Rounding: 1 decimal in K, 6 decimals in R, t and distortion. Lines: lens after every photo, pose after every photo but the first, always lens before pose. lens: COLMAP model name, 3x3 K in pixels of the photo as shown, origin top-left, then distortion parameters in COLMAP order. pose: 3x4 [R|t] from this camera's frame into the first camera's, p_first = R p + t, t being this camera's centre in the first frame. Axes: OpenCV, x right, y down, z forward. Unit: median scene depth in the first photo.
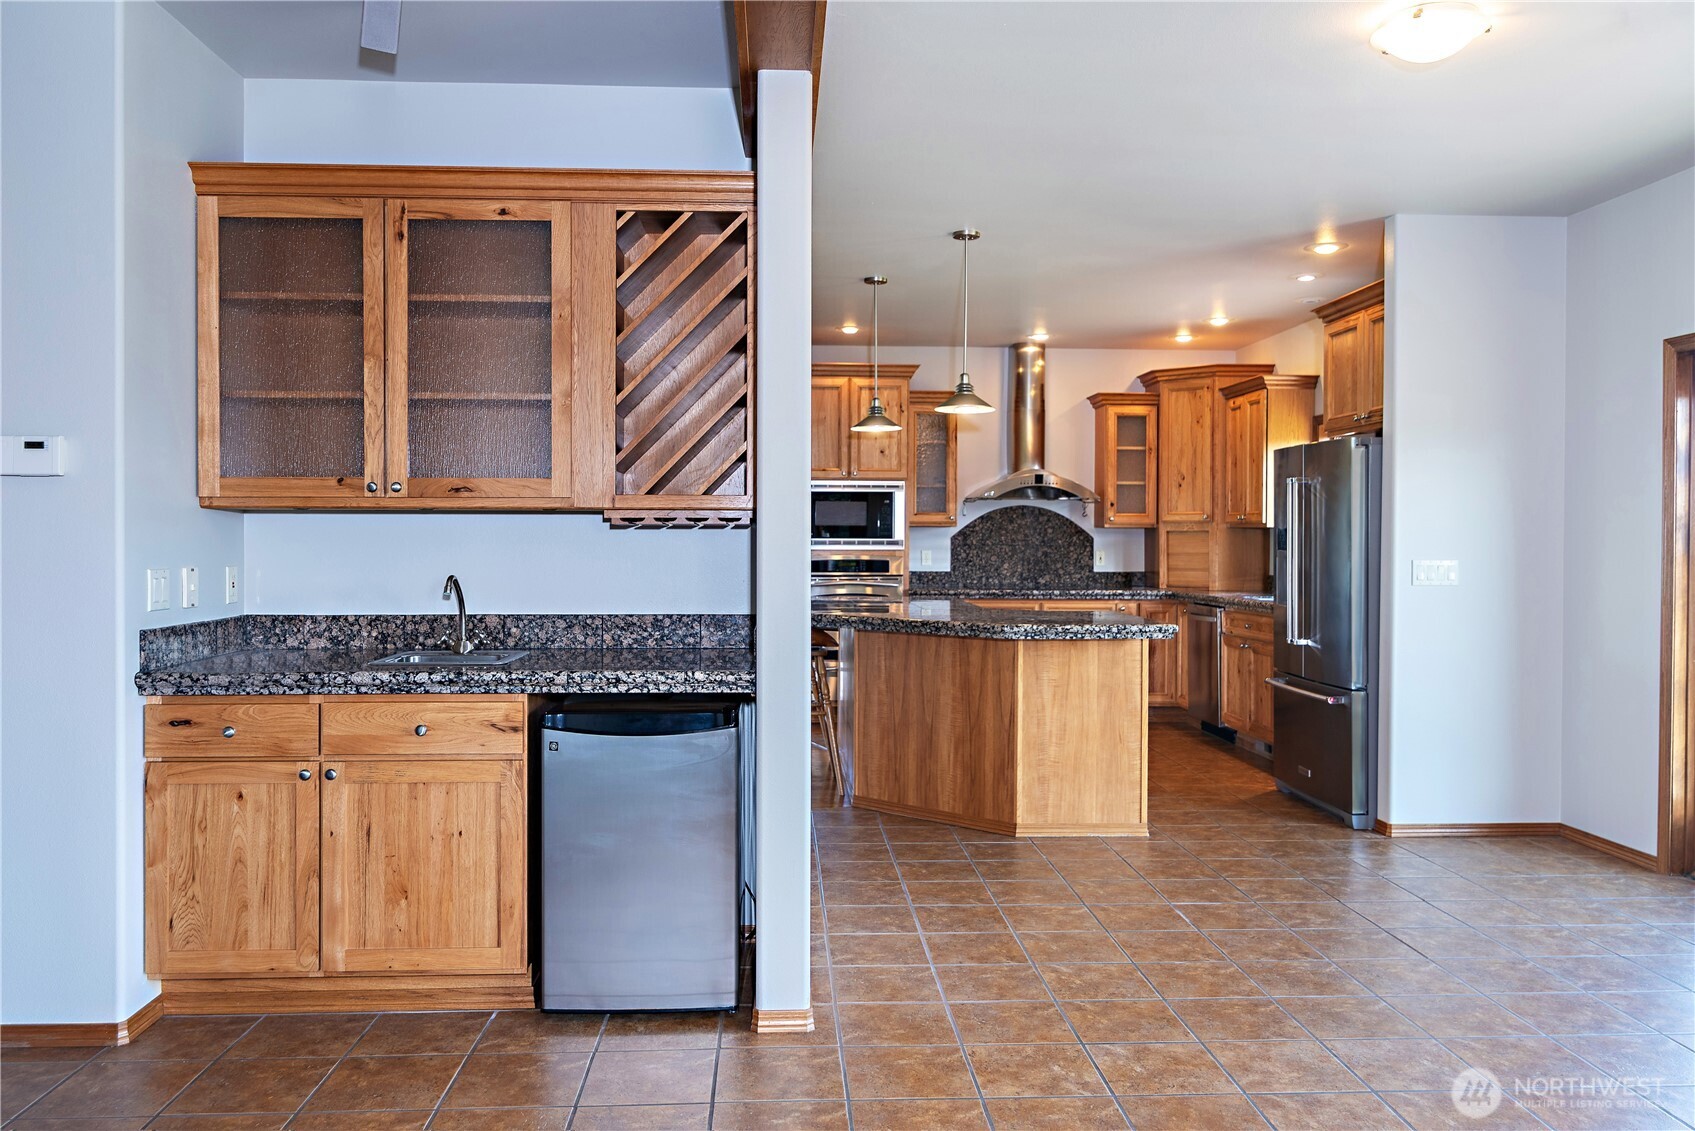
lens RADIAL K [[1363.2, 0, 844.7], [0, 1363.2, 531.9], [0, 0, 1]] dist [0.079992, 0.000440]
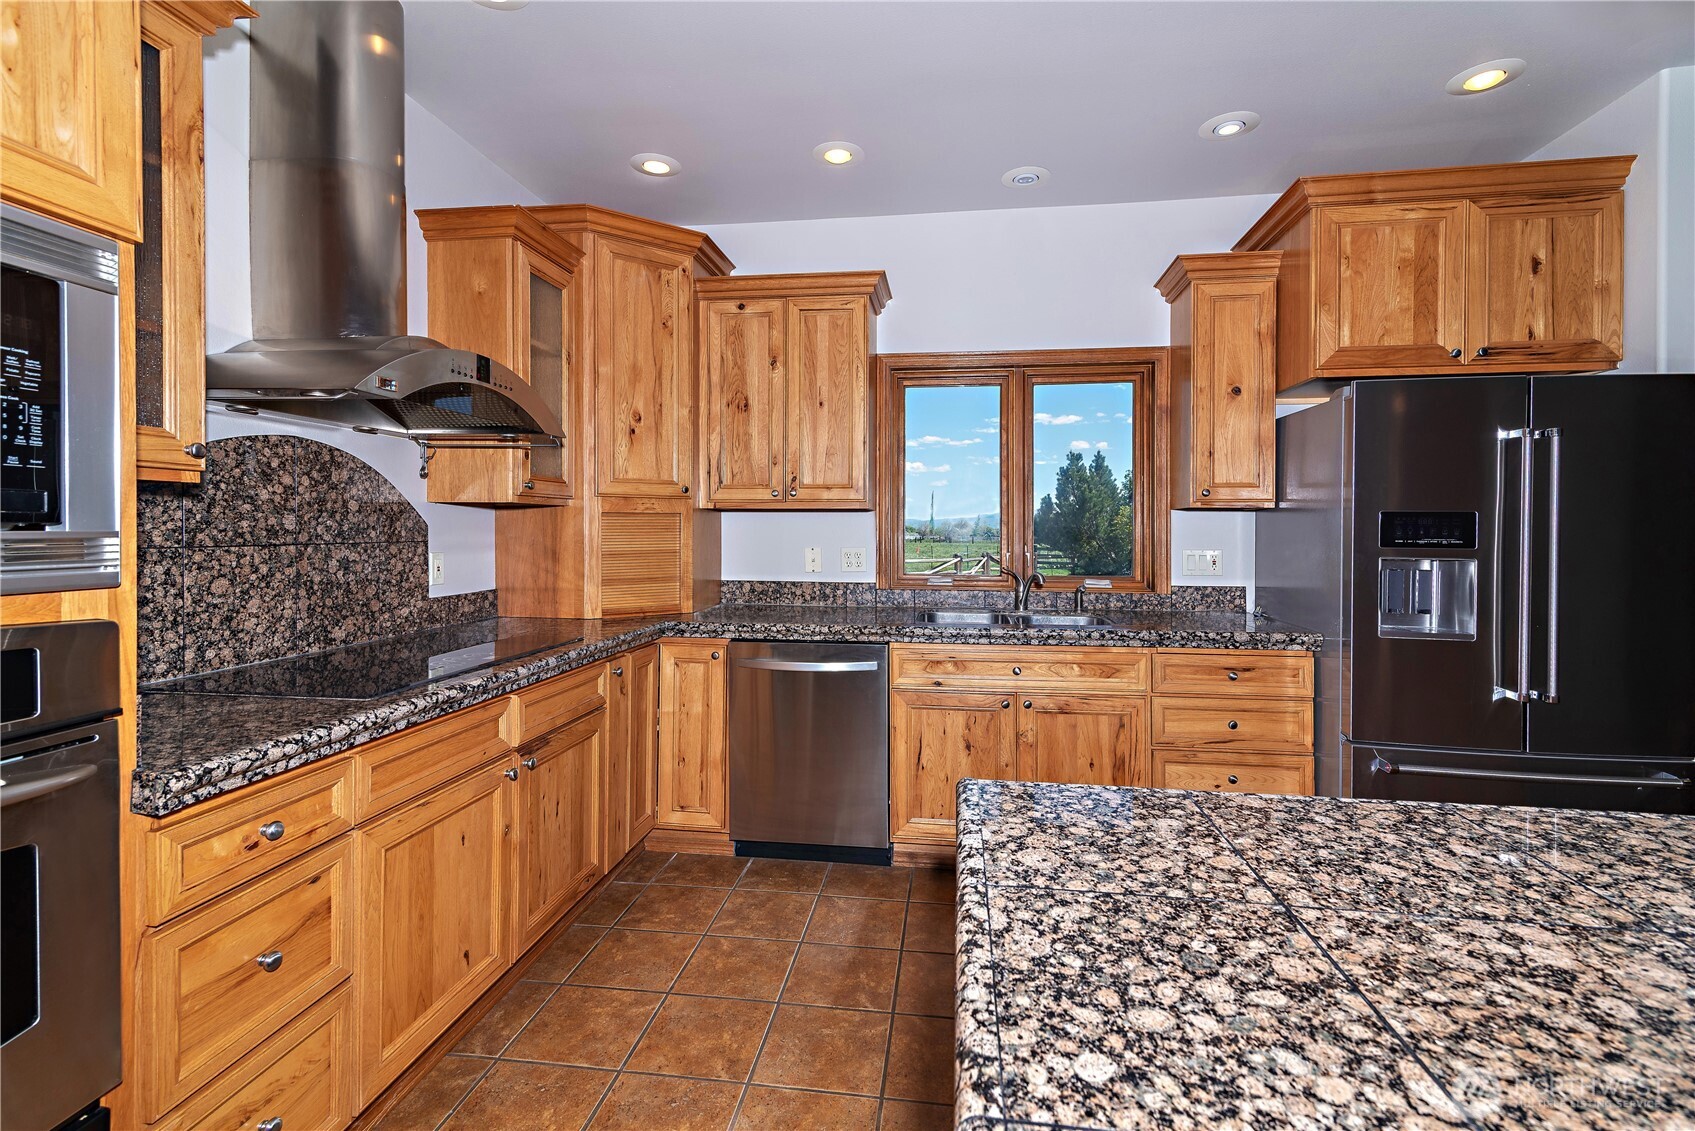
lens RADIAL K [[760.3, 0, 844.7], [0, 760.3, 533.5], [0, 0, 1]] dist [0.000009, 0.000065]
pose [[0.189264, -0.012683, 0.981844, -0.043481], [-0.005724, 0.999885, 0.014019, 0.003100], [-0.981910, -0.008273, 0.189170, 0.840313]]
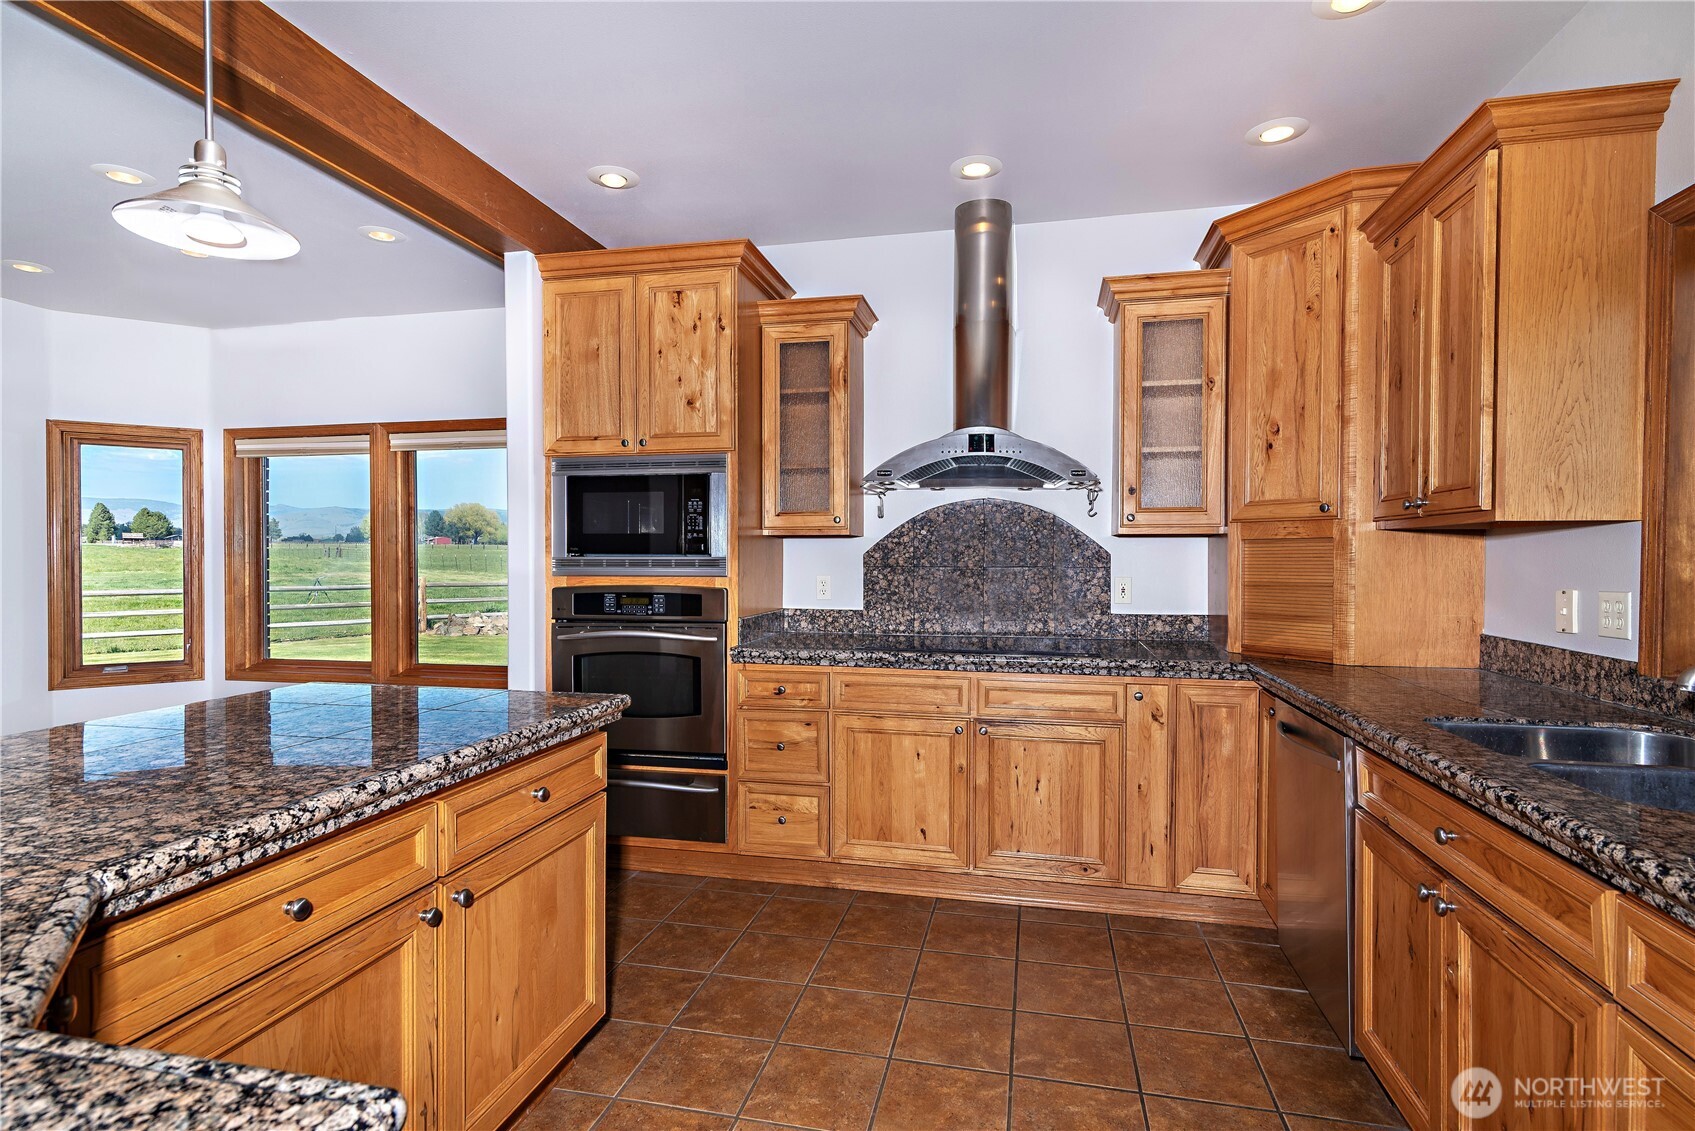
lens RADIAL K [[855.3, 0, 842.9], [0, 855.3, 574.0], [0, 0, 1]] dist [-0.003384, -0.000512]
pose [[0.961979, 0.000529, -0.273121, 0.177772], [0.005496, 0.999758, 0.021292, 0.004734], [0.273067, -0.021984, 0.961744, 0.649454]]
